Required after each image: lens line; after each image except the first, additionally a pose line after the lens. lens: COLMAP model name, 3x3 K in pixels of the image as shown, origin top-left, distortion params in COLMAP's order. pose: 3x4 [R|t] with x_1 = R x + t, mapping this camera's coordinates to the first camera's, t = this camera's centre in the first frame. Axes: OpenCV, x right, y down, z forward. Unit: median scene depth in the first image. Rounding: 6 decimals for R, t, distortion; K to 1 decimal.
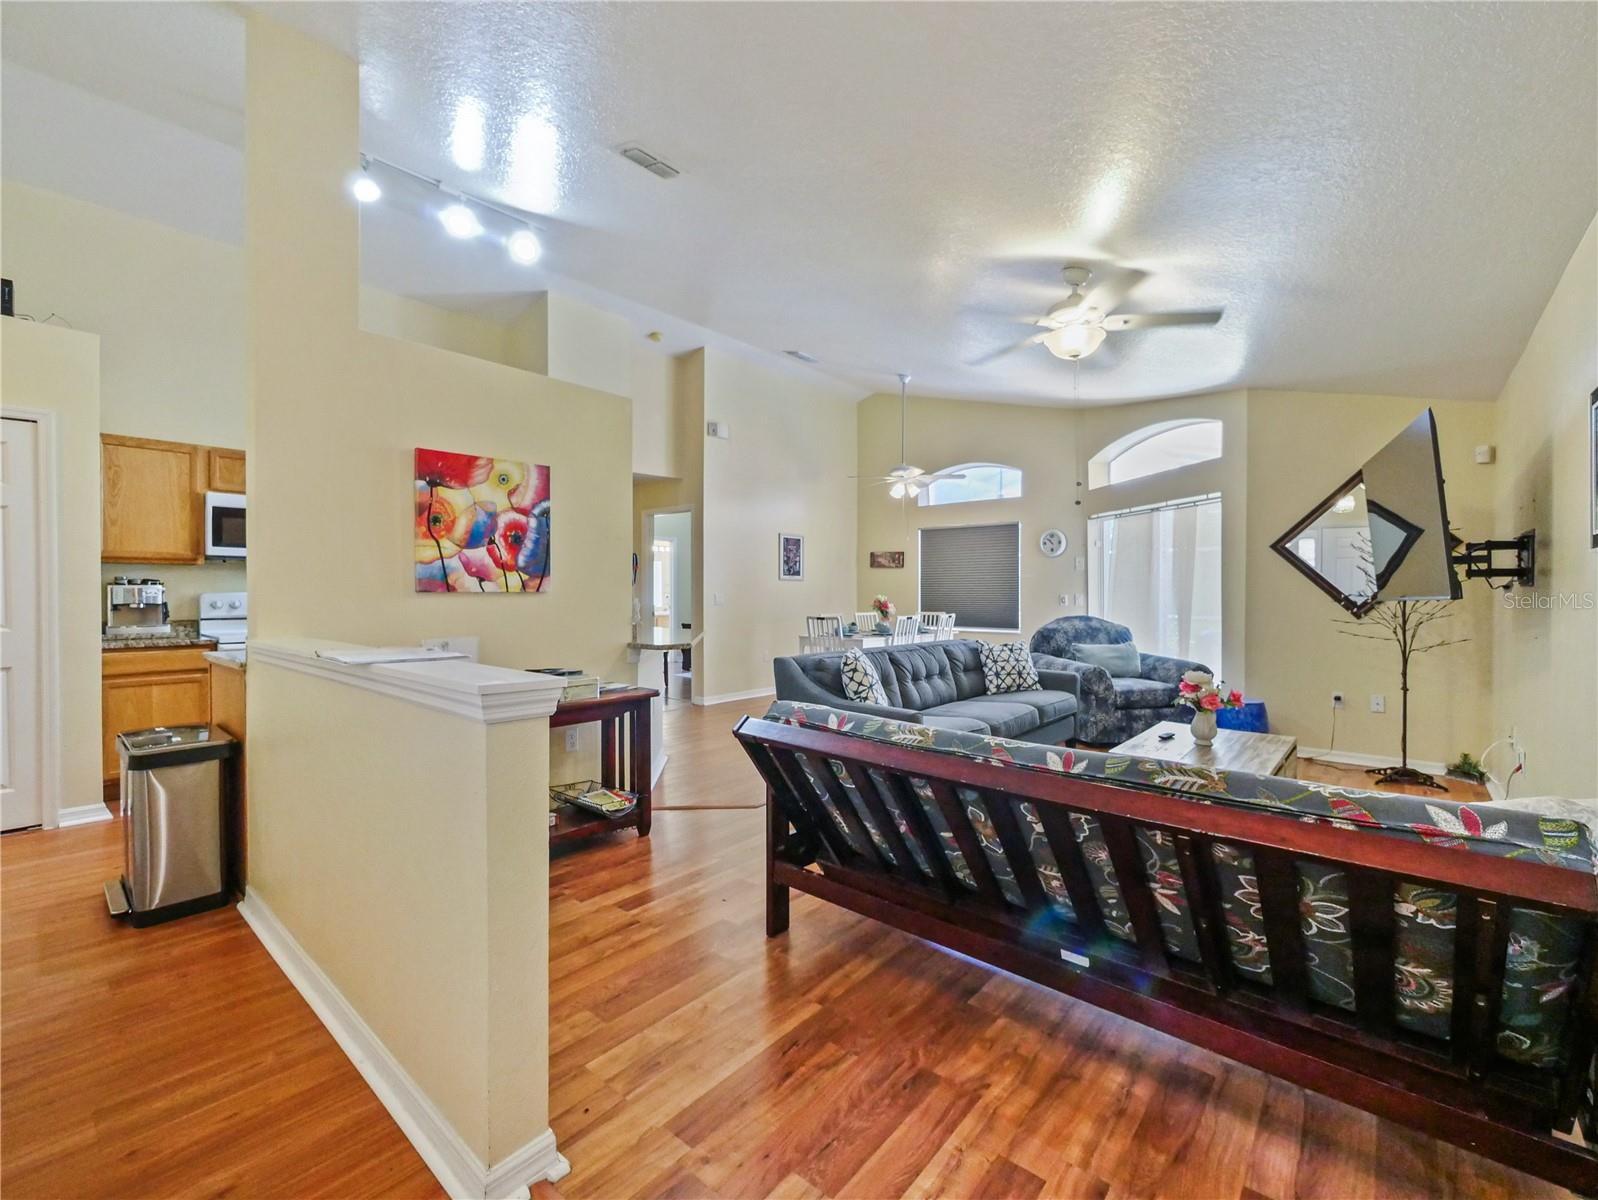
lens RADIAL K [[700.1, 0, 793.0], [0, 700.1, 610.6], [0, 0, 1]] dist [-0.001082, -0.000651]
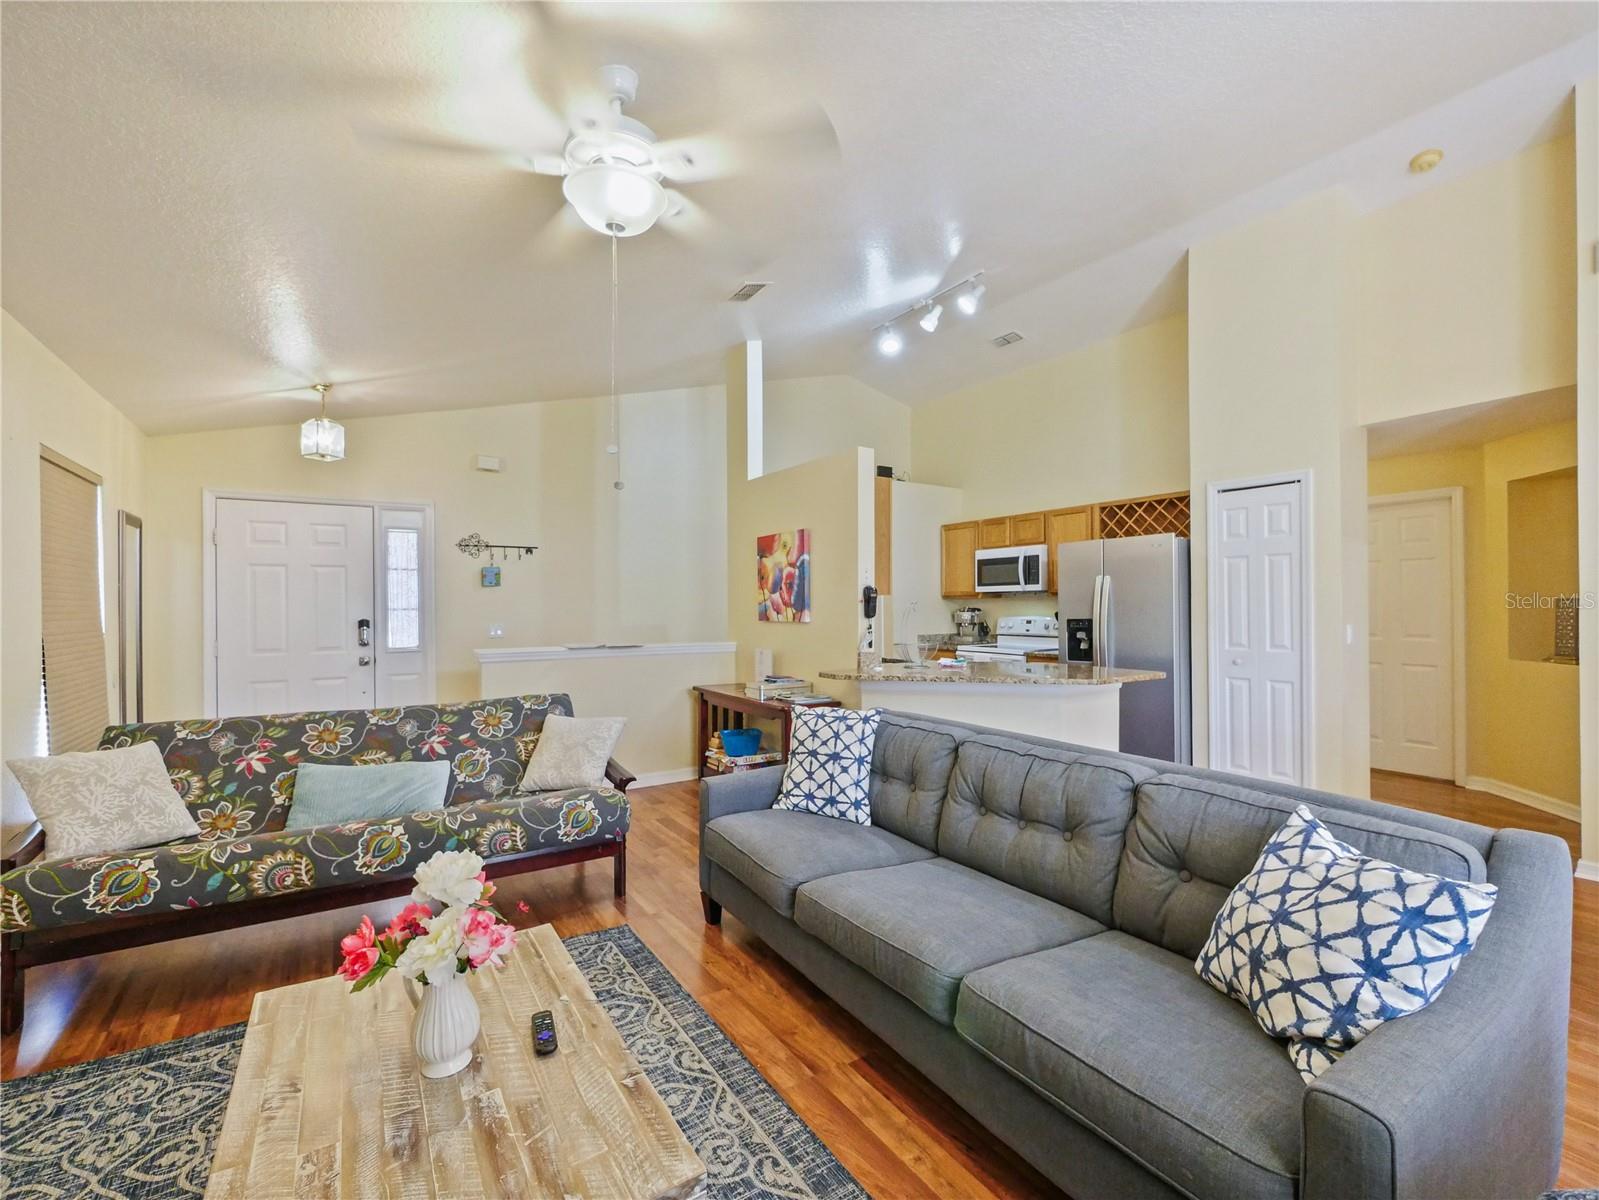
lens RADIAL K [[704.2, 0, 793.3], [0, 704.2, 601.5], [0, 0, 1]] dist [-0.001126, -0.000471]
pose [[-0.282205, -0.007910, -0.959322, 1.003083], [-0.019691, 0.999803, -0.002452, -0.064970], [0.959152, 0.018198, -0.282305, 1.426513]]
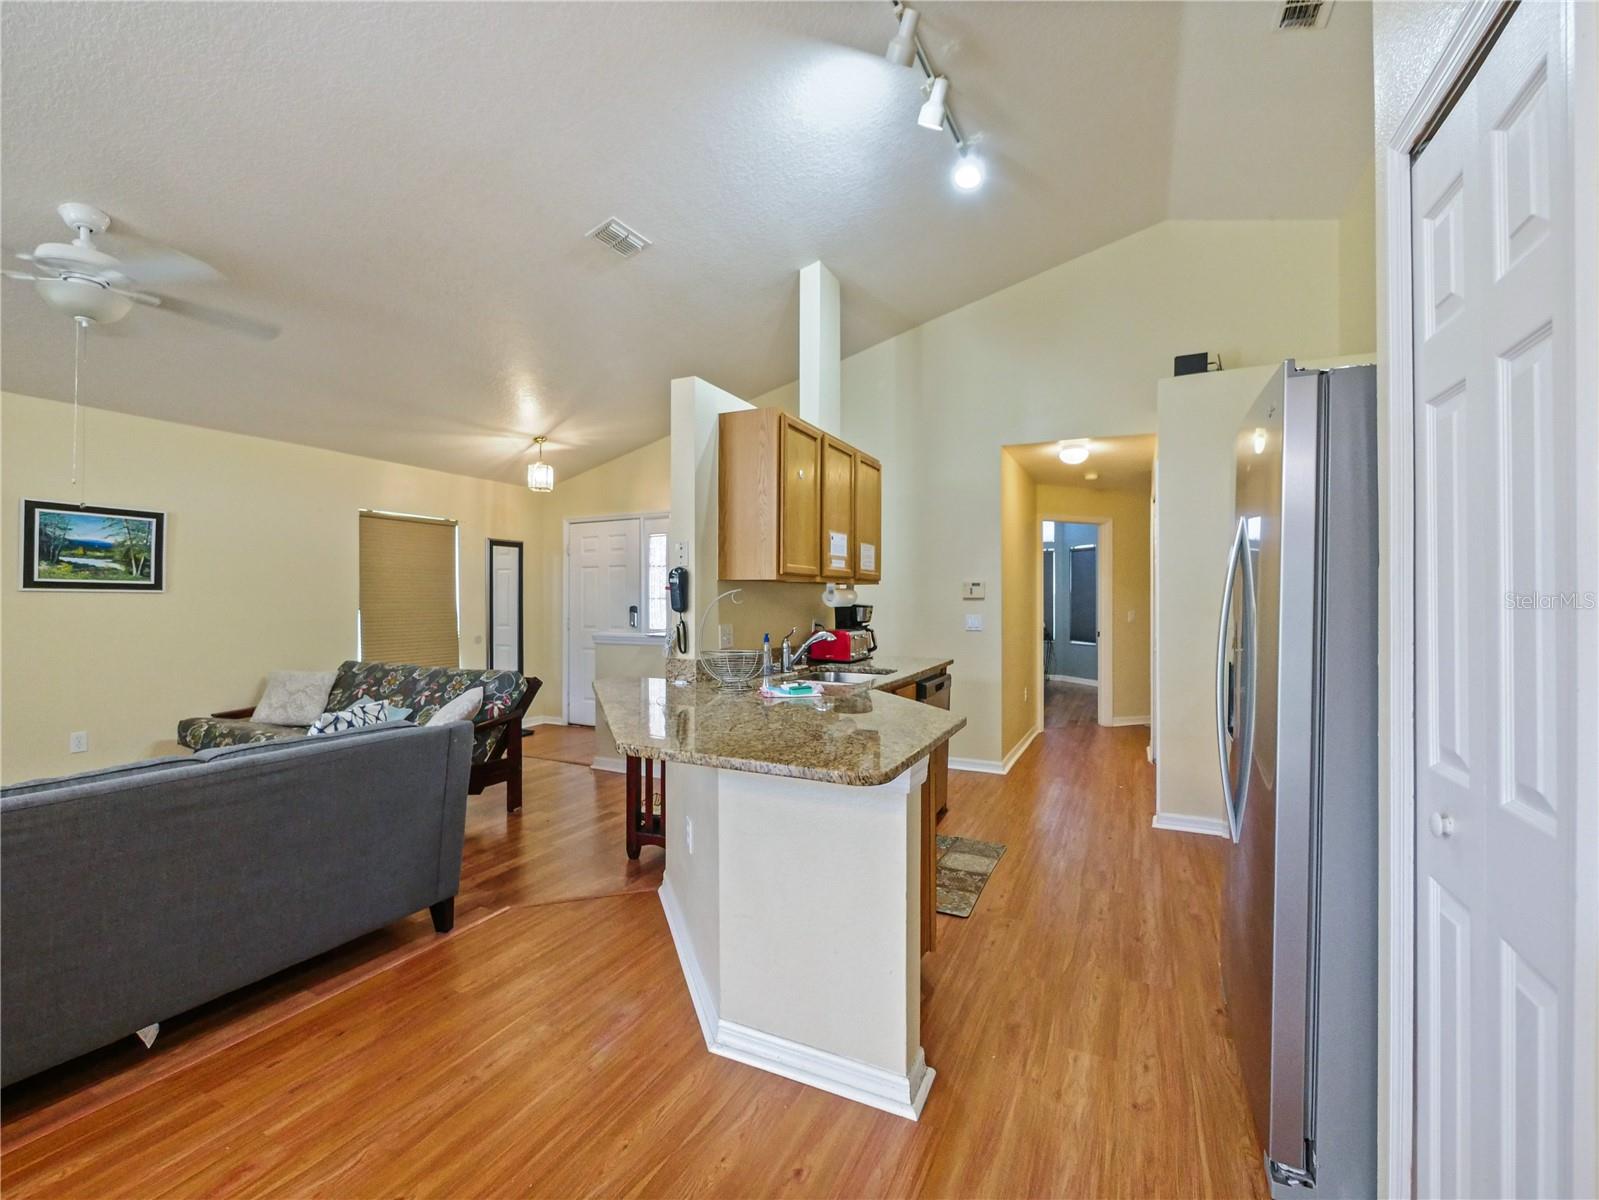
lens RADIAL K [[692.3, 0, 799.5], [0, 692.3, 600.0], [0, 0, 1]] dist [-0.010341, -0.000217]
pose [[-0.967370, -0.003737, -0.253340, -0.202732], [-0.009600, 0.999714, 0.021911, -0.077239], [0.253186, 0.023628, -0.967129, 2.119902]]
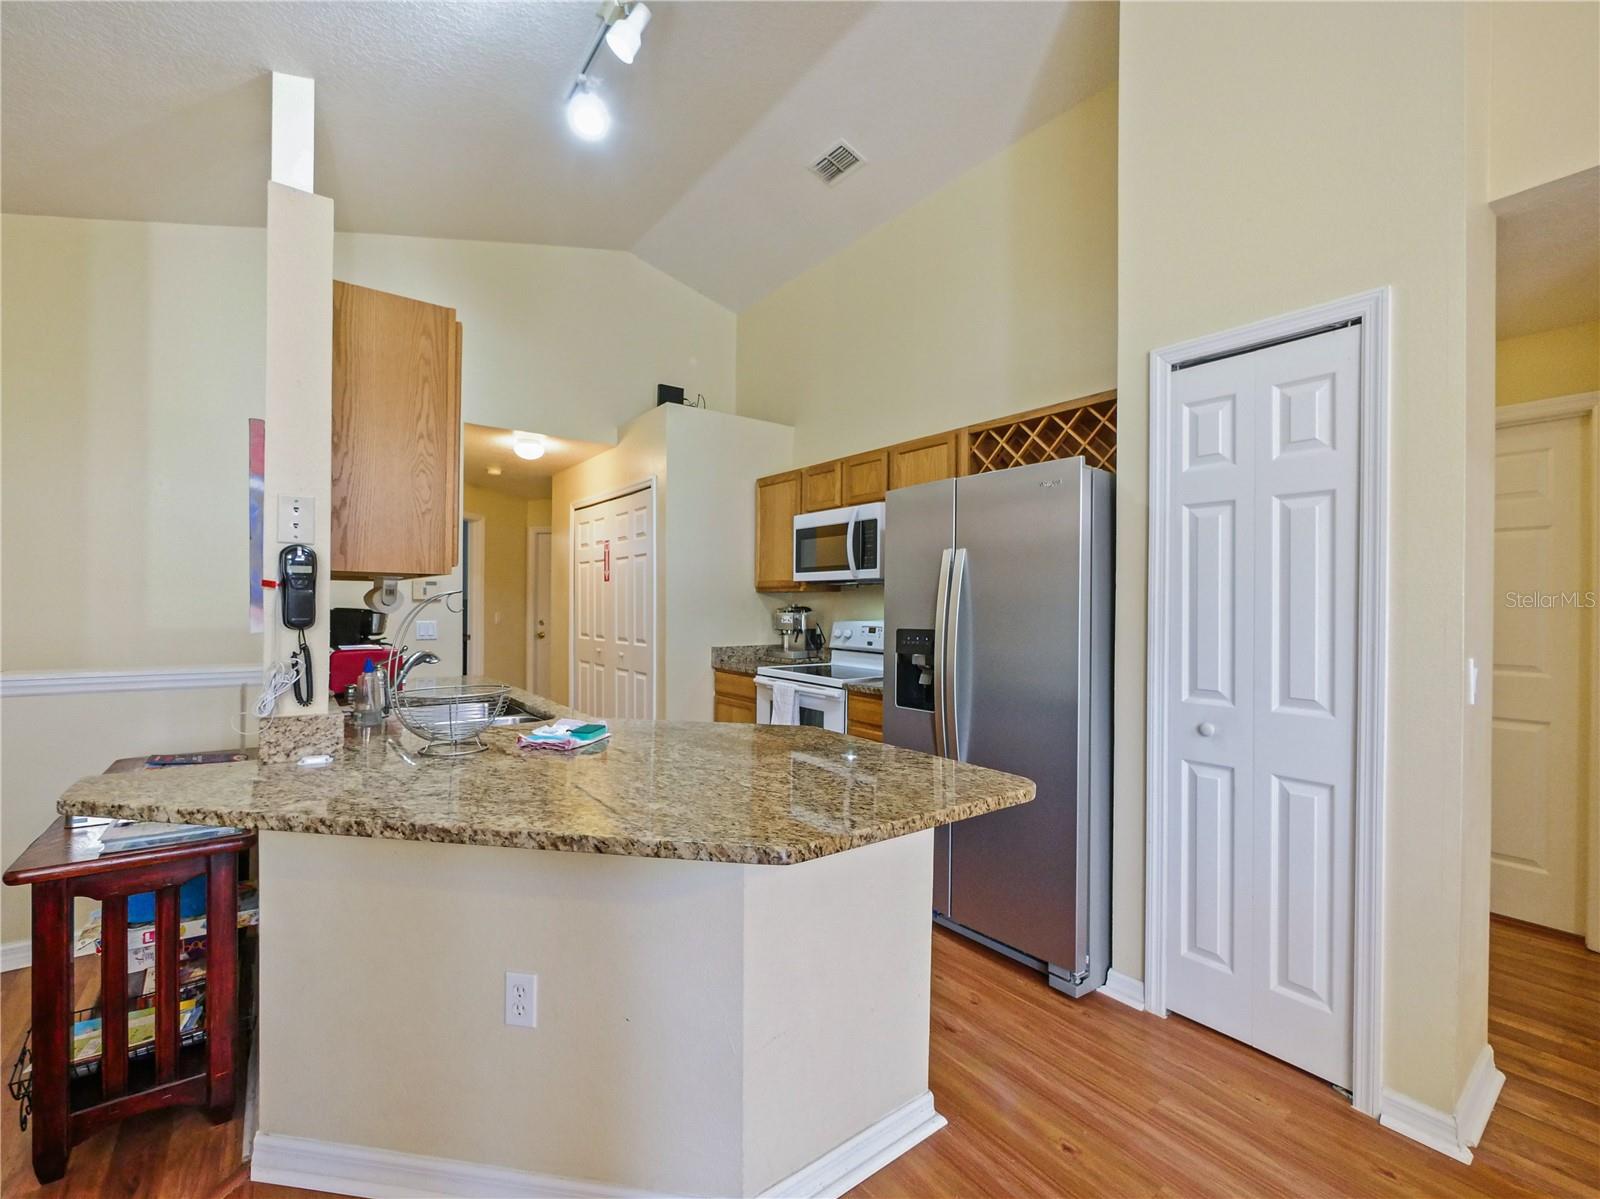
lens RADIAL K [[697.2, 0, 795.0], [0, 697.2, 604.1], [0, 0, 1]] dist [-0.001670, -0.000541]
pose [[-0.224354, -0.003260, -0.974502, 0.124760], [-0.033136, 0.999442, 0.004285, -0.071662], [0.973944, 0.033252, -0.224337, 1.650141]]
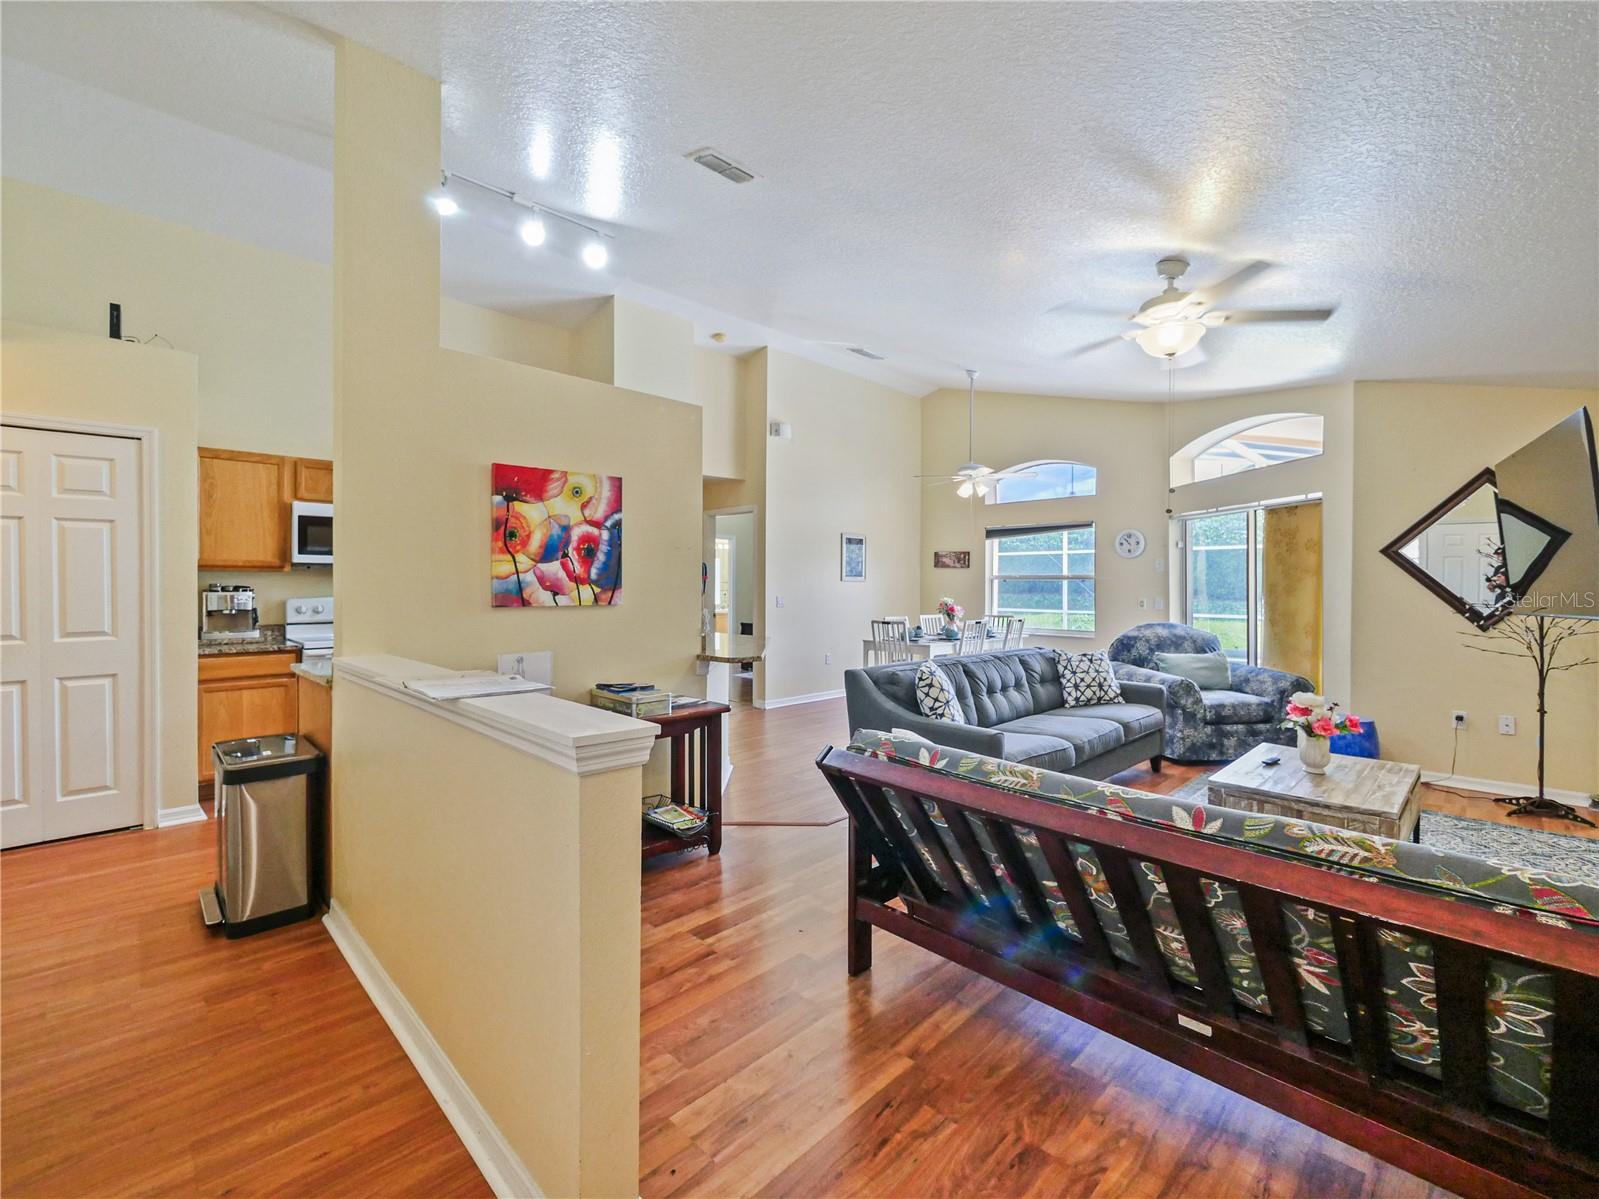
lens RADIAL K [[704.2, 0, 793.3], [0, 704.2, 601.0], [0, 0, 1]] dist [-0.001126, -0.000471]
pose [[0.997192, 0.003958, -0.074780, -0.031508], [-0.004205, 0.999986, -0.003152, -0.030807], [0.074767, 0.003458, 0.997195, 0.025735]]
